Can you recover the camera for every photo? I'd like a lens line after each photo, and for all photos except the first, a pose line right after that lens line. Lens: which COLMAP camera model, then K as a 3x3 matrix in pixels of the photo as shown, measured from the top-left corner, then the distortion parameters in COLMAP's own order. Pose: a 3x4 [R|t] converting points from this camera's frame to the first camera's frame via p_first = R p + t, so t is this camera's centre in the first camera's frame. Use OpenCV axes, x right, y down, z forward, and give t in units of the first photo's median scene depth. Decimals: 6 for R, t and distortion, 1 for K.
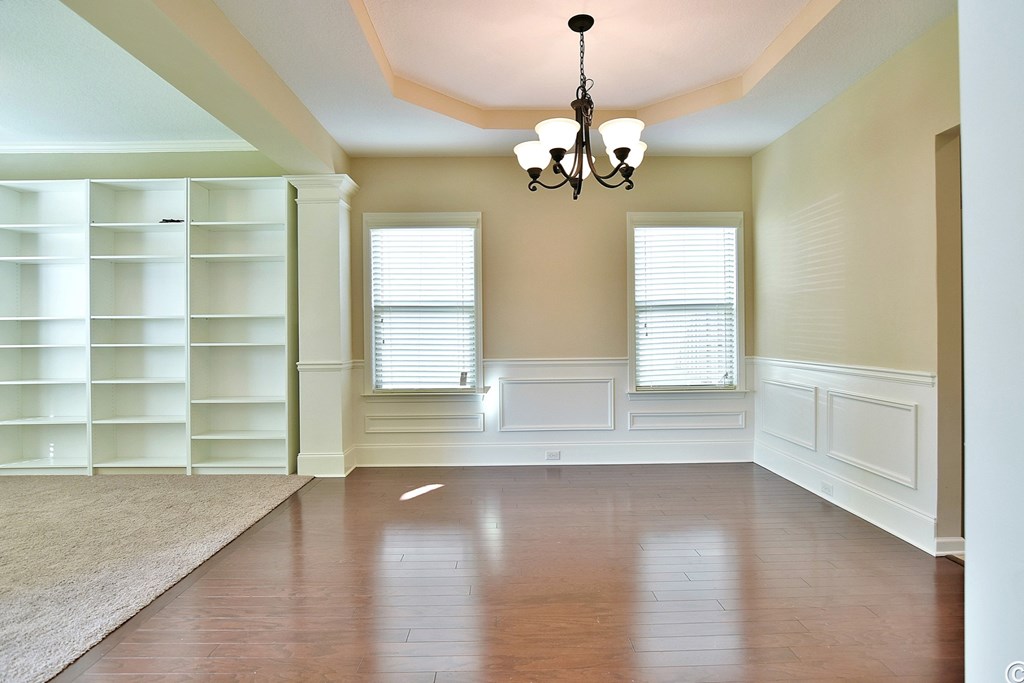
lens RADIAL K [[514.2, 0, 512.0], [0, 514.2, 341.5], [0, 0, 1]] dist [-0.019765, 0.000483]
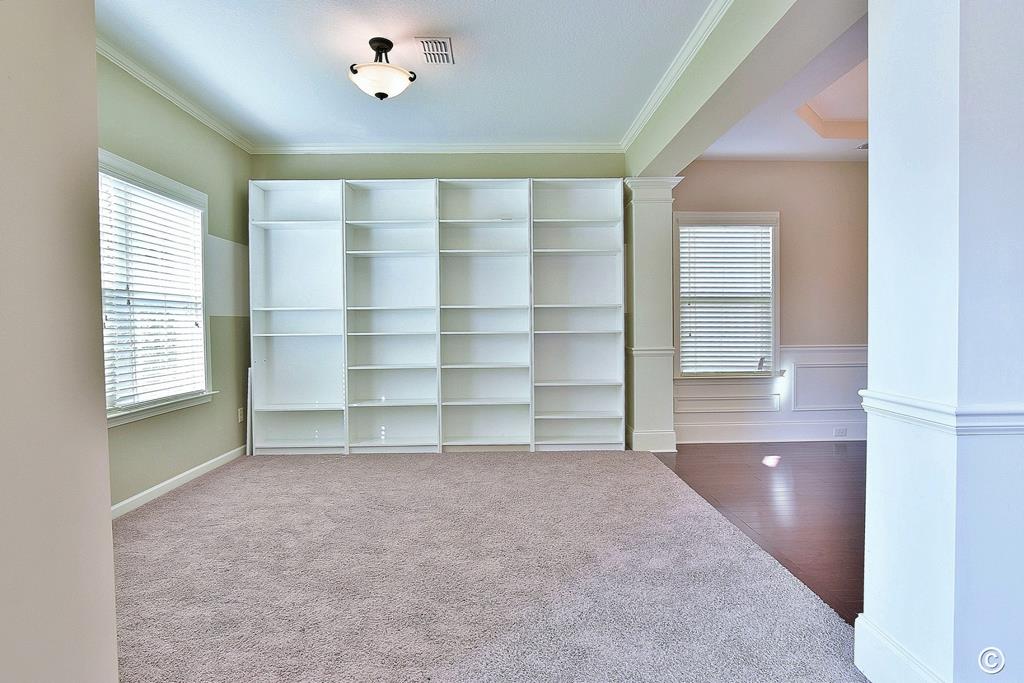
lens RADIAL K [[497.3, 0, 512.0], [0, 497.3, 341.5], [0, 0, 1]] dist [-0.024866, -0.000041]
pose [[0.999958, -0.000952, 0.009141, -0.677923], [0.000877, 0.999966, 0.008160, 0.017899], [-0.009149, -0.008152, 0.999925, -0.058595]]
